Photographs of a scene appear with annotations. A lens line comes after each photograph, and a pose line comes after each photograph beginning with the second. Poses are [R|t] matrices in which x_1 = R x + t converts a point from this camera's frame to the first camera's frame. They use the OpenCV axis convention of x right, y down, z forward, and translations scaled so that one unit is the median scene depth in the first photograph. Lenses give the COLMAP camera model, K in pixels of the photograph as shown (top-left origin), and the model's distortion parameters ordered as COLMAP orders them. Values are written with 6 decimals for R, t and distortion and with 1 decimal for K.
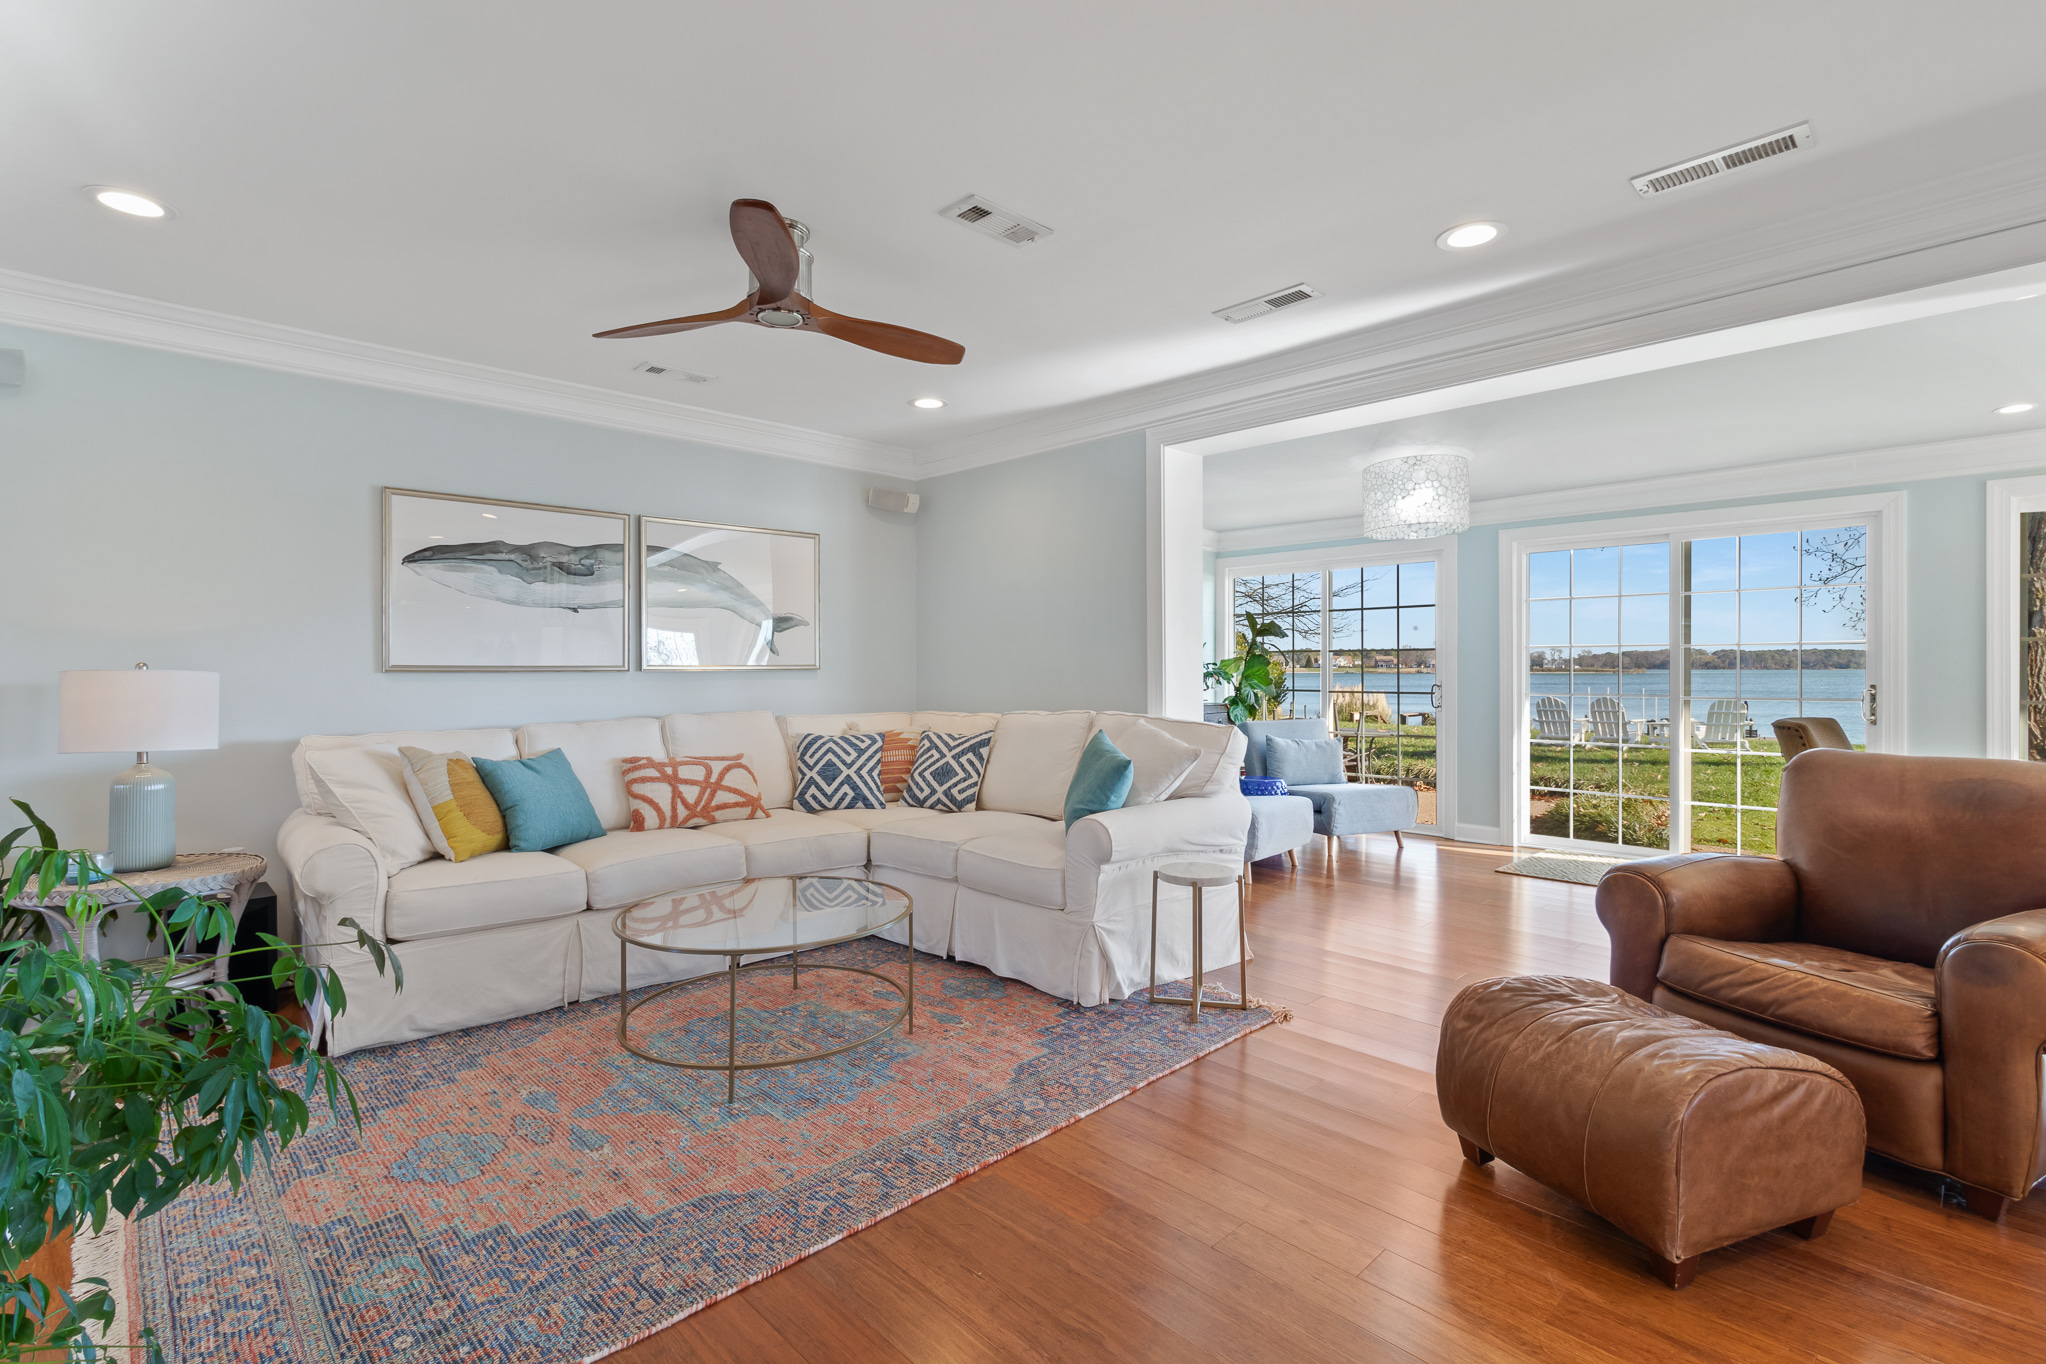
lens RADIAL K [[961.1, 0, 1018.7], [0, 961.1, 670.6], [0, 0, 1]] dist [0.003575, 0.002293]
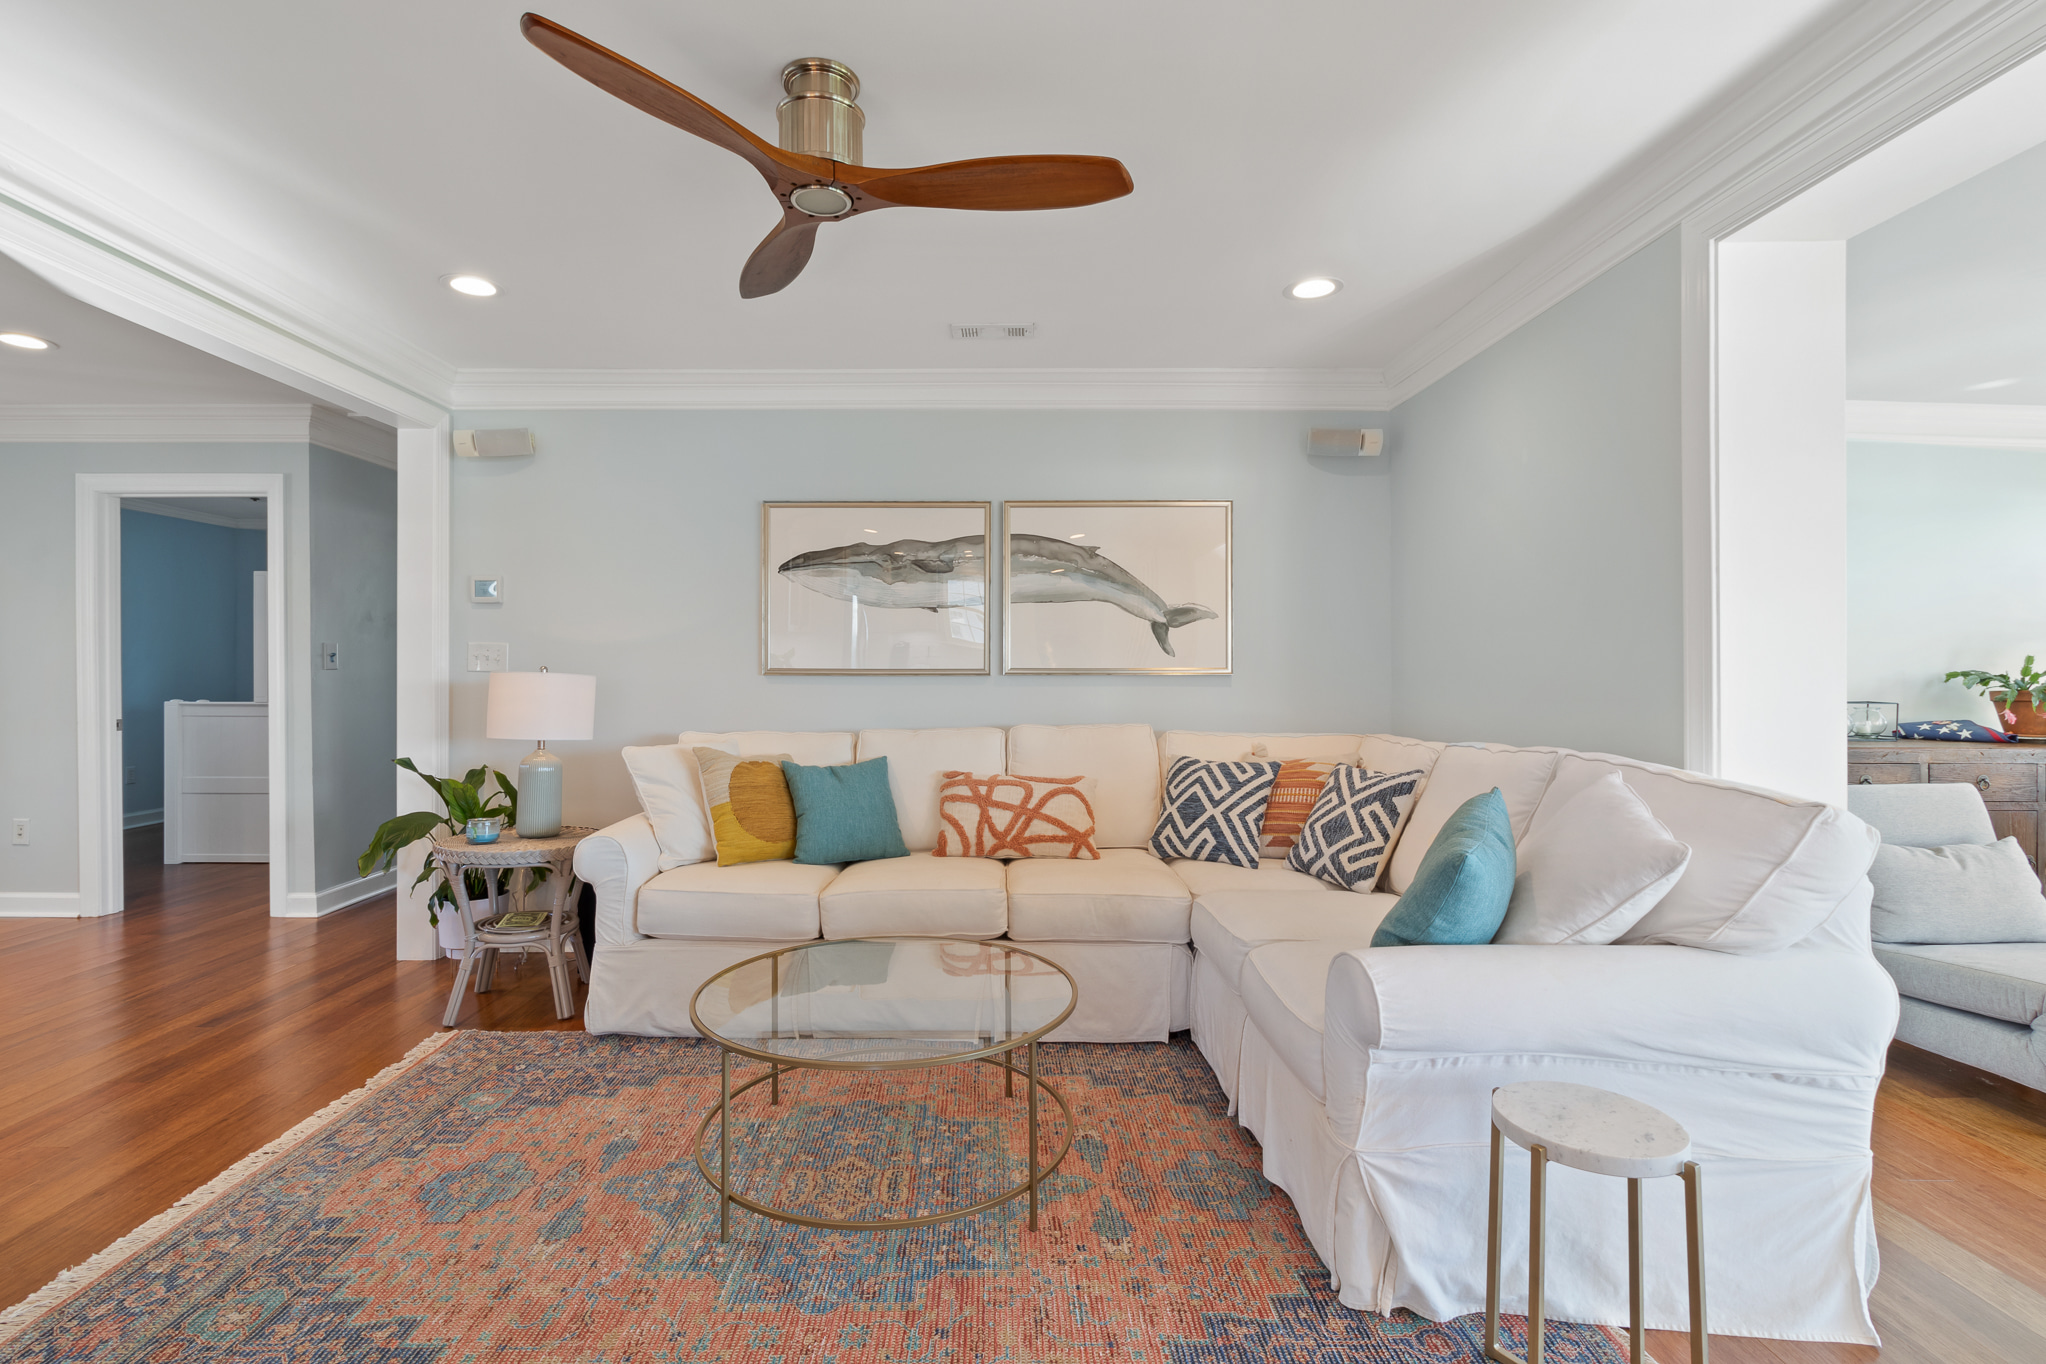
lens RADIAL K [[961.1, 0, 994.6], [0, 961.1, 667.9], [0, 0, 1]] dist [0.003575, 0.002293]
pose [[0.713145, 0.000527, -0.701017, 0.252998], [-0.004642, 0.999981, -0.003971, -0.002846], [0.701001, 0.006086, 0.713134, 0.391274]]
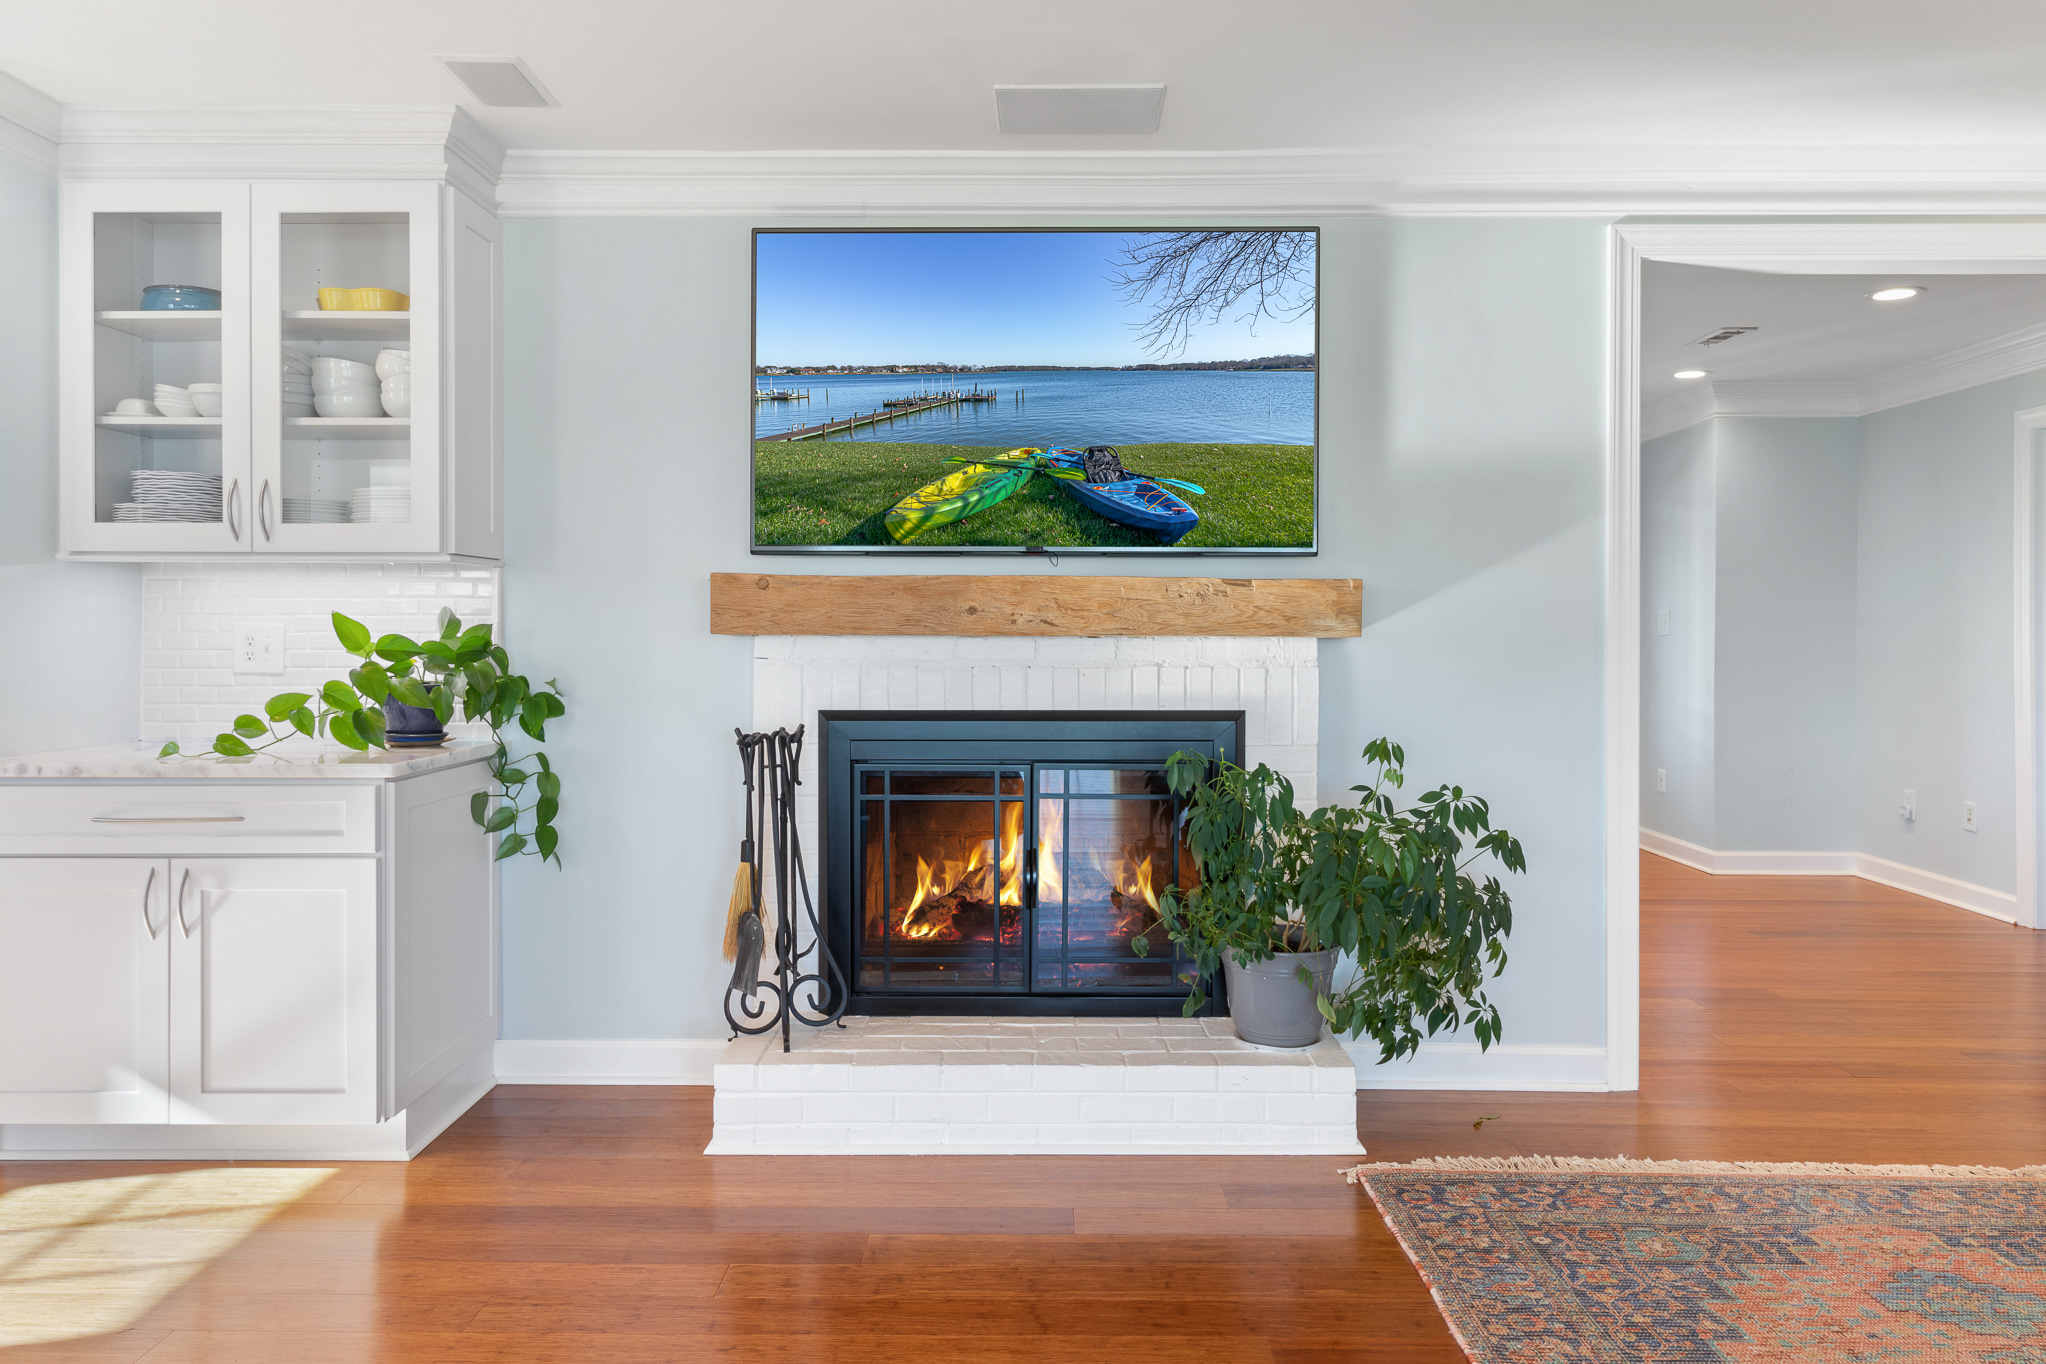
lens RADIAL K [[1328.0, 0, 1055.0], [0, 1328.0, 634.0], [0, 0, 1]] dist [0.016346, -0.003054]
pose [[-0.679491, 0.005922, -0.733660, 0.381375], [-0.001892, 0.999950, 0.009824, -0.016053], [0.733681, 0.008063, -0.679446, 0.688905]]
